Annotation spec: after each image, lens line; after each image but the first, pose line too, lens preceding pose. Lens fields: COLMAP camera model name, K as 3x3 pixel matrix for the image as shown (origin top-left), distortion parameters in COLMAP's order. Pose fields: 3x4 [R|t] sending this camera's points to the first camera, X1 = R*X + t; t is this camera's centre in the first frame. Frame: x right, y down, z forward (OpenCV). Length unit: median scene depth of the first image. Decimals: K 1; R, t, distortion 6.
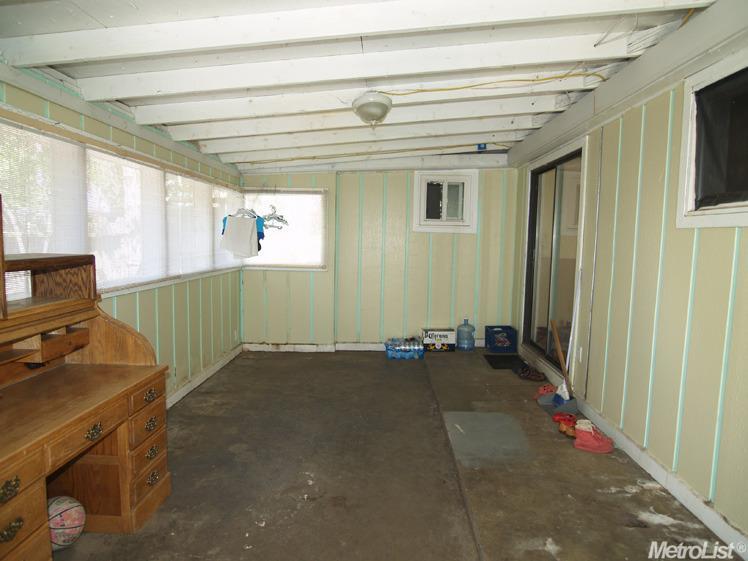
lens RADIAL K [[478.1, 0, 373.0], [0, 478.1, 278.3], [0, 0, 1]] dist [-0.011268, -0.000136]
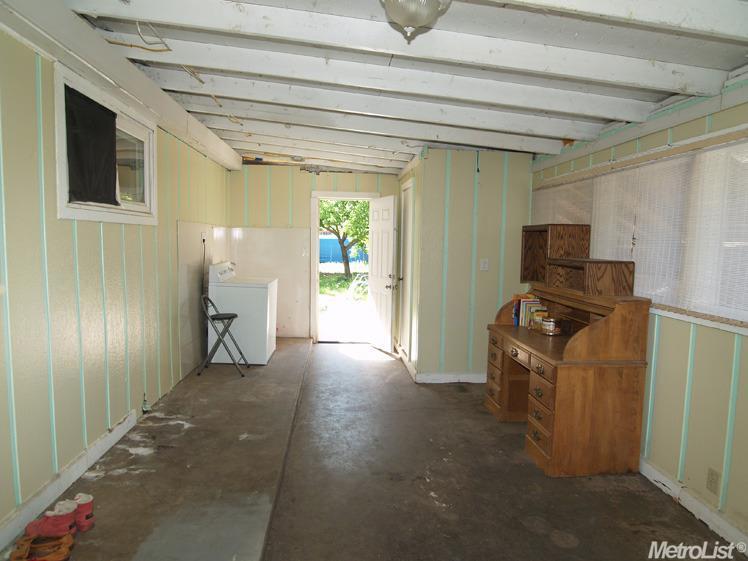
lens RADIAL K [[478.1, 0, 373.1], [0, 478.1, 283.8], [0, 0, 1]] dist [-0.011268, -0.000136]
pose [[-0.993131, -0.027193, -0.113801, 0.124227], [-0.046789, 0.983766, 0.173251, -0.174065], [0.107243, 0.177385, -0.978281, 2.063568]]
